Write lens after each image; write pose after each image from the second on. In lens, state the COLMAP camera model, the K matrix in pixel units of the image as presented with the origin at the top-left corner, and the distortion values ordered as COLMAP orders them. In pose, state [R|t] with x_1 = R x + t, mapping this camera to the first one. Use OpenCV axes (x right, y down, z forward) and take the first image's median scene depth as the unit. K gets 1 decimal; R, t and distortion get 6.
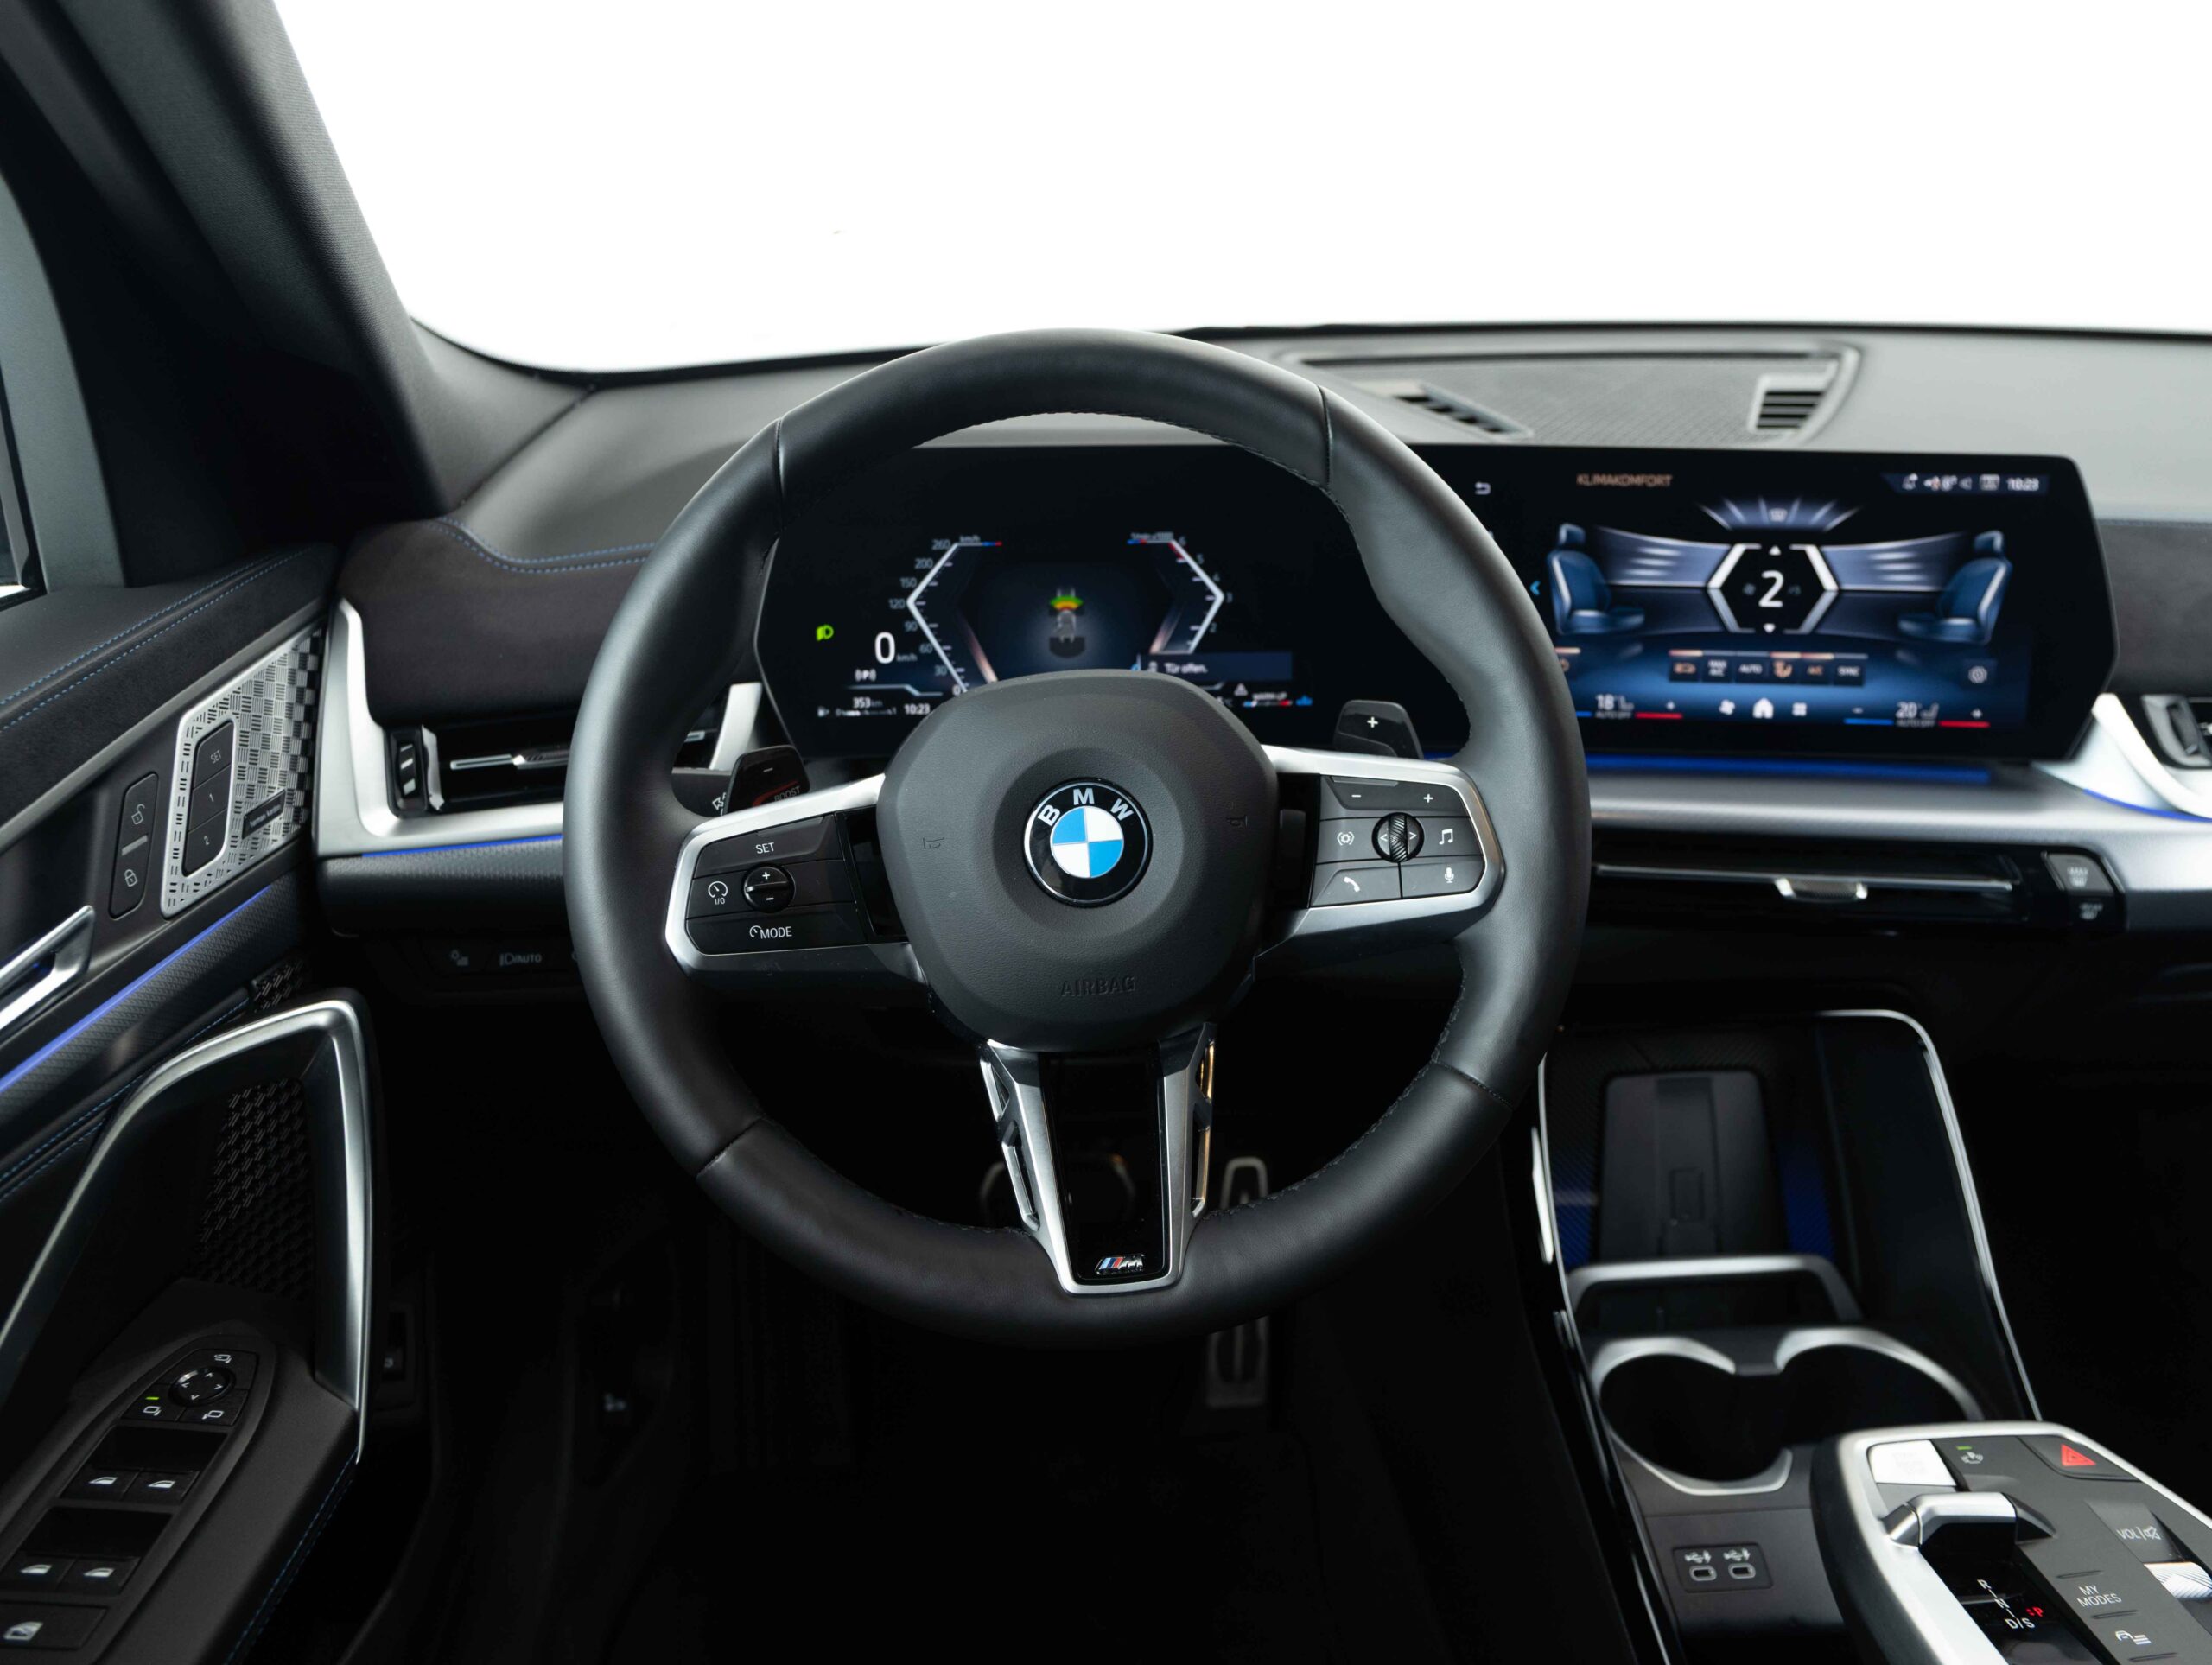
lens RADIAL K [[1539.6, 0, 1112.9], [0, 1539.6, 822.0], [0, 0, 1]] dist [0.009739, 0.001314]
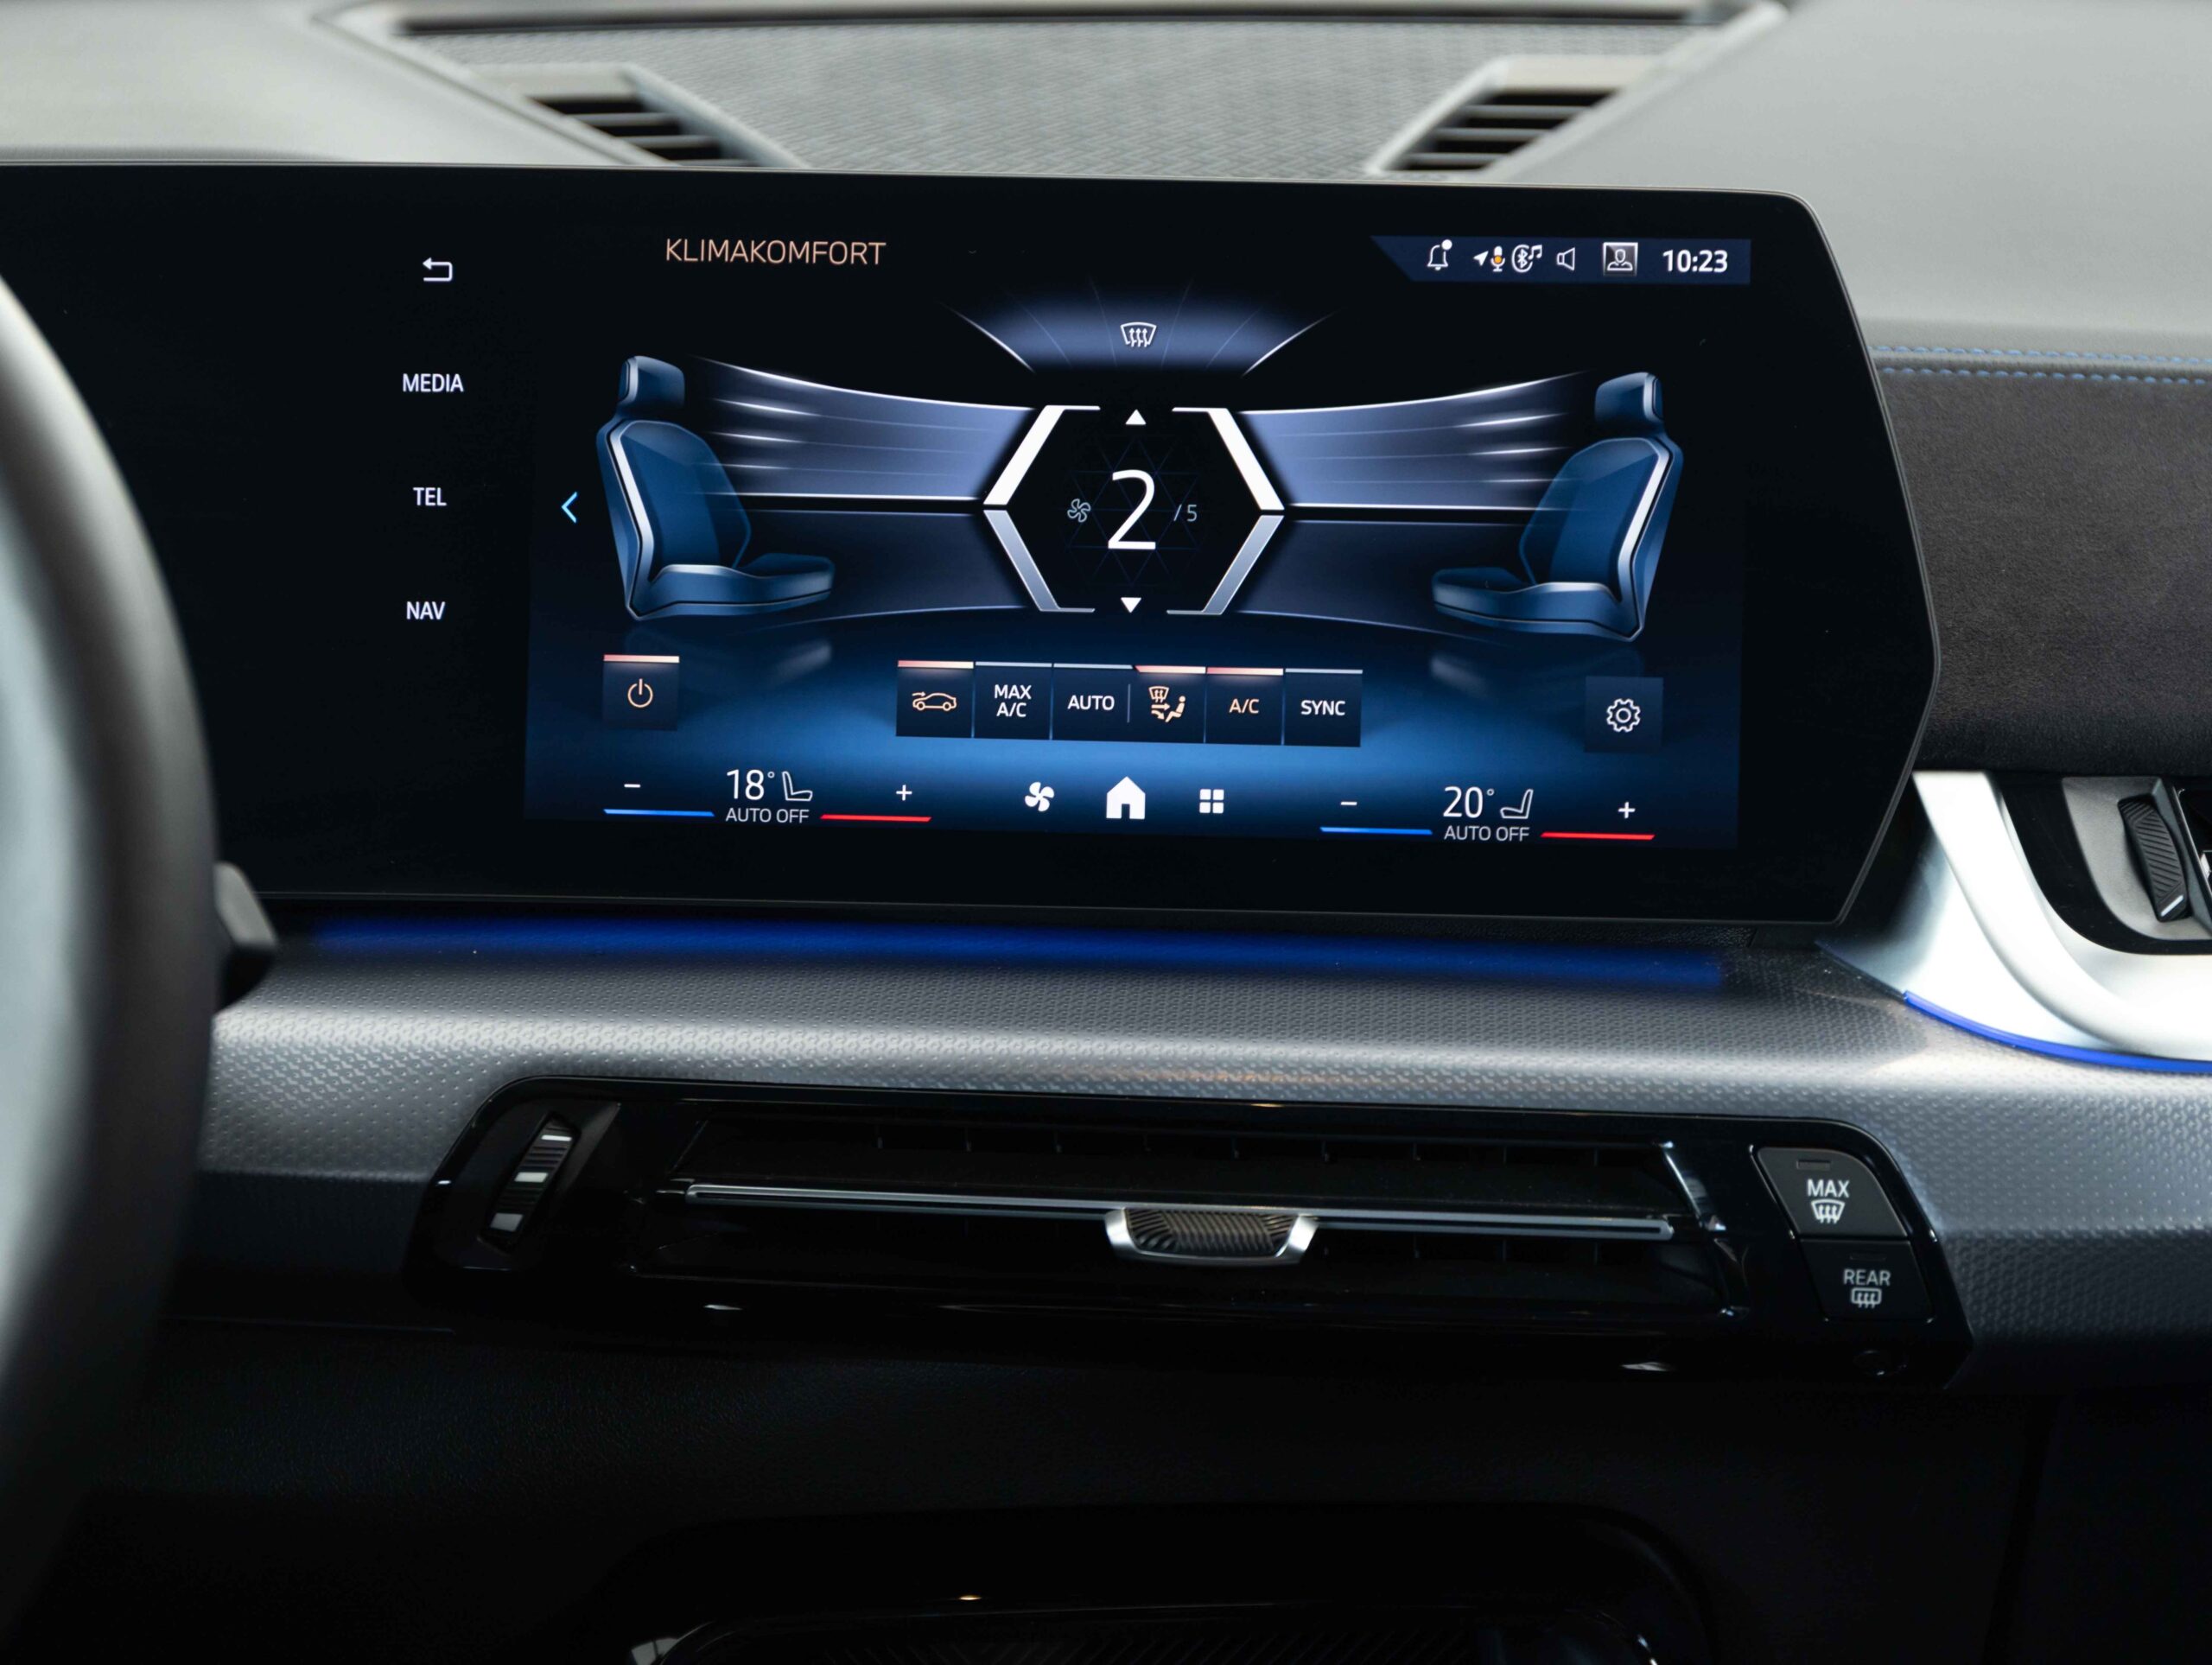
lens RADIAL K [[4417.4, 0, 1107.6], [0, 4417.4, 836.3], [0, 0, 1]] dist [-0.015400, 0.000000]
pose [[0.999972, 0.003227, -0.006708, 0.434392], [-0.004158, 0.989601, -0.143778, 0.106017], [0.006174, 0.143801, 0.989587, -0.155928]]
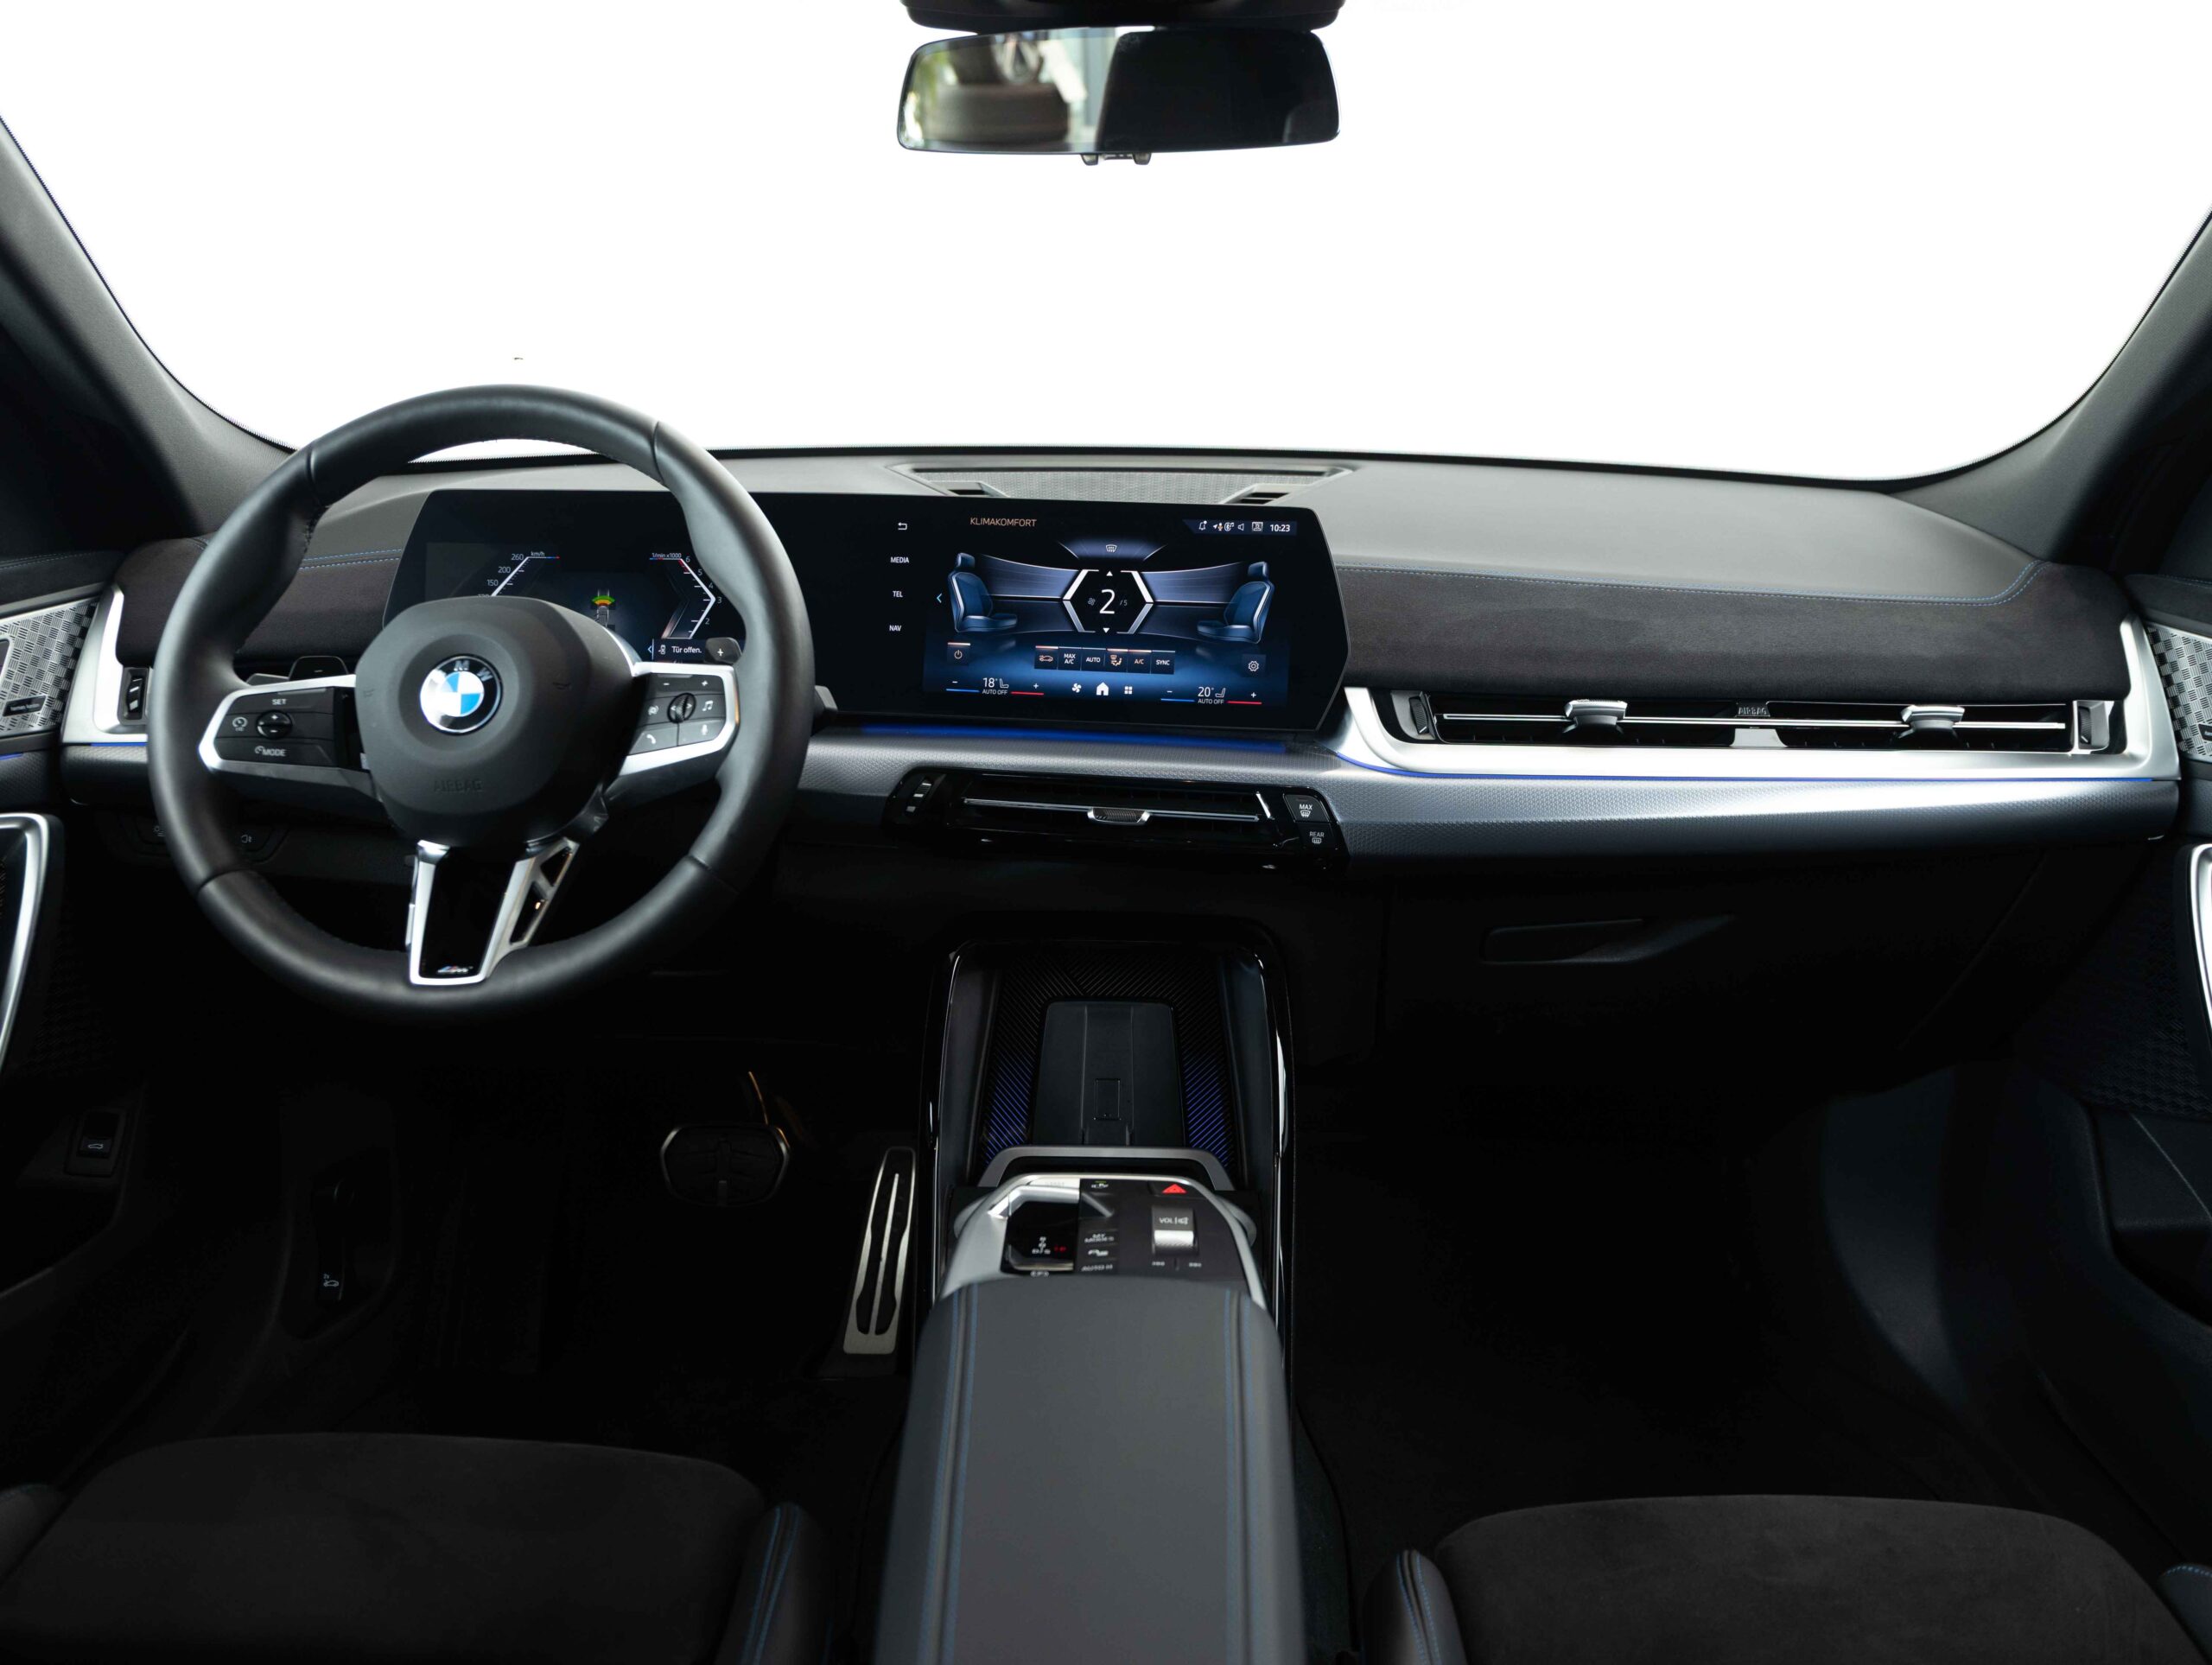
lens RADIAL K [[1626.4, 0, 1110.8], [0, 1626.4, 833.5], [0, 0, 1]] dist [-0.043558, 0.006006]
pose [[0.995904, 0.034453, -0.083593, 0.563509], [-0.046213, 0.988627, -0.143109, 0.257571], [0.077712, 0.146386, 0.986170, -0.381386]]
